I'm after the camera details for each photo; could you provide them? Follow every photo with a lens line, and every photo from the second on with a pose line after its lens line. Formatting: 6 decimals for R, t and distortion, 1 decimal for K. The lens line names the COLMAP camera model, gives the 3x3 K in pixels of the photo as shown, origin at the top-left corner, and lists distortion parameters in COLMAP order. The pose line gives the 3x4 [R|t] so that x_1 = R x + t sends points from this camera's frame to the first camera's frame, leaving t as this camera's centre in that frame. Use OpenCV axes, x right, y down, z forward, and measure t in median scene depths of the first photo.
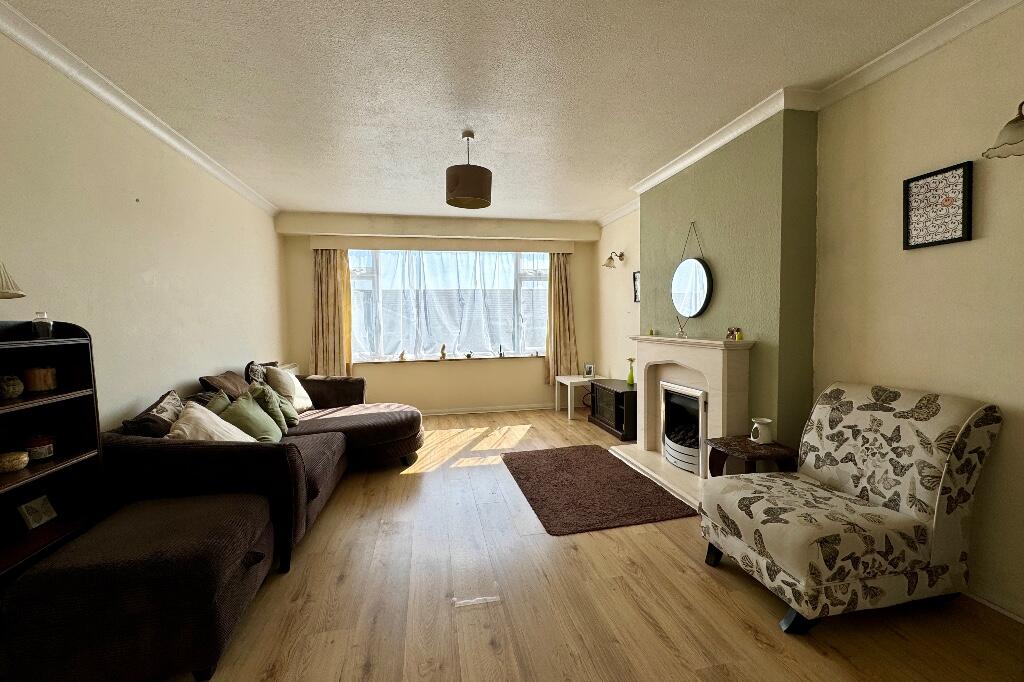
lens RADIAL K [[407.6, 0, 524.5], [0, 407.6, 340.2], [0, 0, 1]] dist [-0.000477, -0.000013]
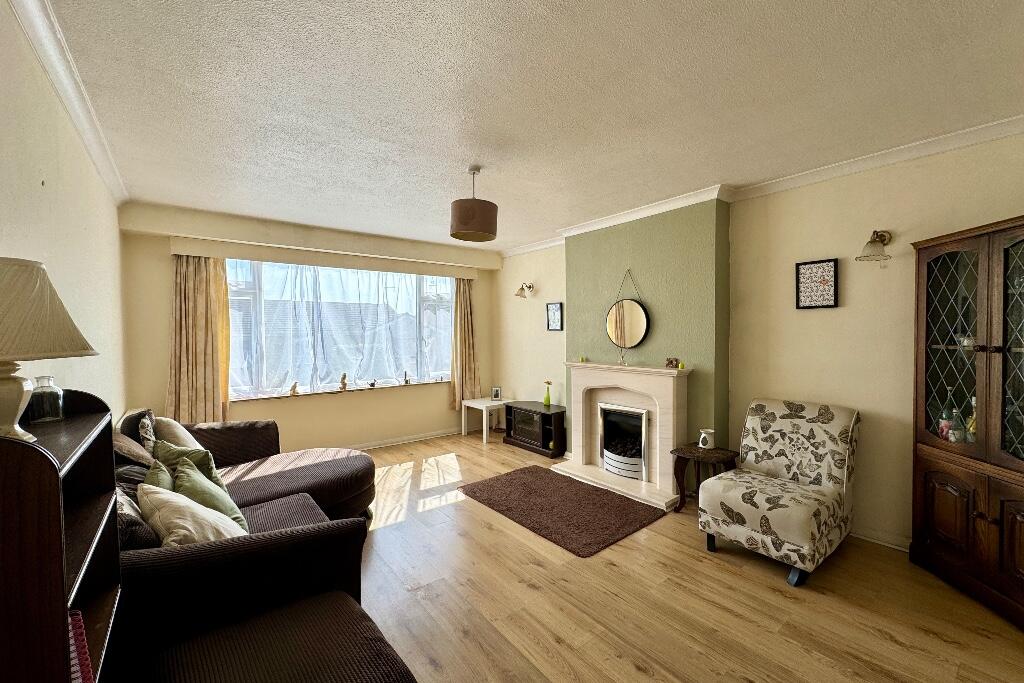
lens RADIAL K [[404.8, 0, 512.0], [0, 404.8, 341.5], [0, 0, 1]] dist [-0.000136, -0.000006]
pose [[0.898340, -0.000930, 0.439300, -0.609997], [0.014067, 0.999546, -0.026650, -0.070531], [-0.439075, 0.030121, 0.897945, 0.114257]]
